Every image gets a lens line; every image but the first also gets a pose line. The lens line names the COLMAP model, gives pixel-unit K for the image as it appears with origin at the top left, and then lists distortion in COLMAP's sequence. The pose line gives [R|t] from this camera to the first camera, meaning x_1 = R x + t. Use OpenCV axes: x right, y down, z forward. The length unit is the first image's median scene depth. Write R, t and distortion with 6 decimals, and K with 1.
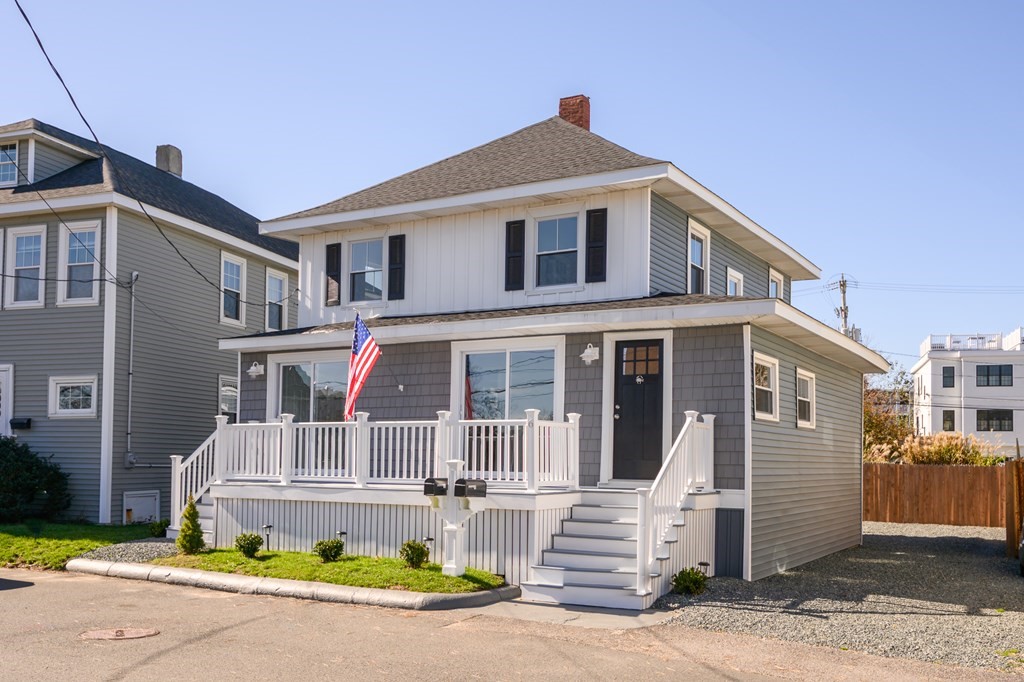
lens RADIAL K [[865.8, 0, 512.0], [0, 865.8, 341.0], [0, 0, 1]] dist [-0.007838, -0.000564]
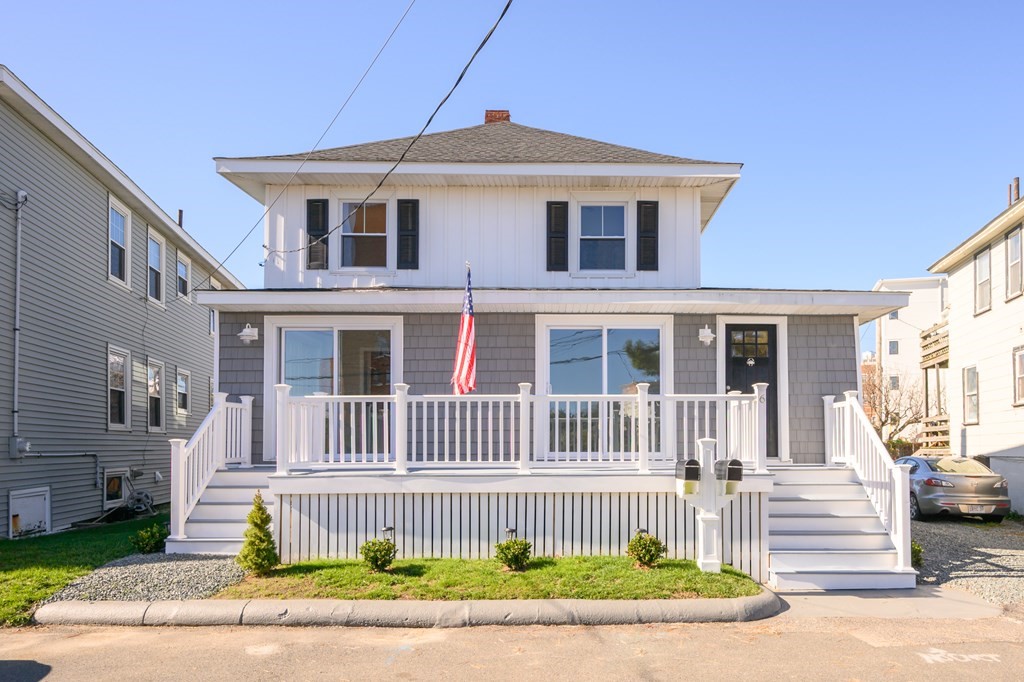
lens RADIAL K [[619.3, 0, 512.6], [0, 619.3, 385.0], [0, 0, 1]] dist [-0.000214, 0.001238]
pose [[0.872777, 0.034420, 0.486903, -0.414828], [-0.054364, 0.998159, 0.026885, 0.060194], [-0.485082, -0.049935, 0.873042, 0.428190]]
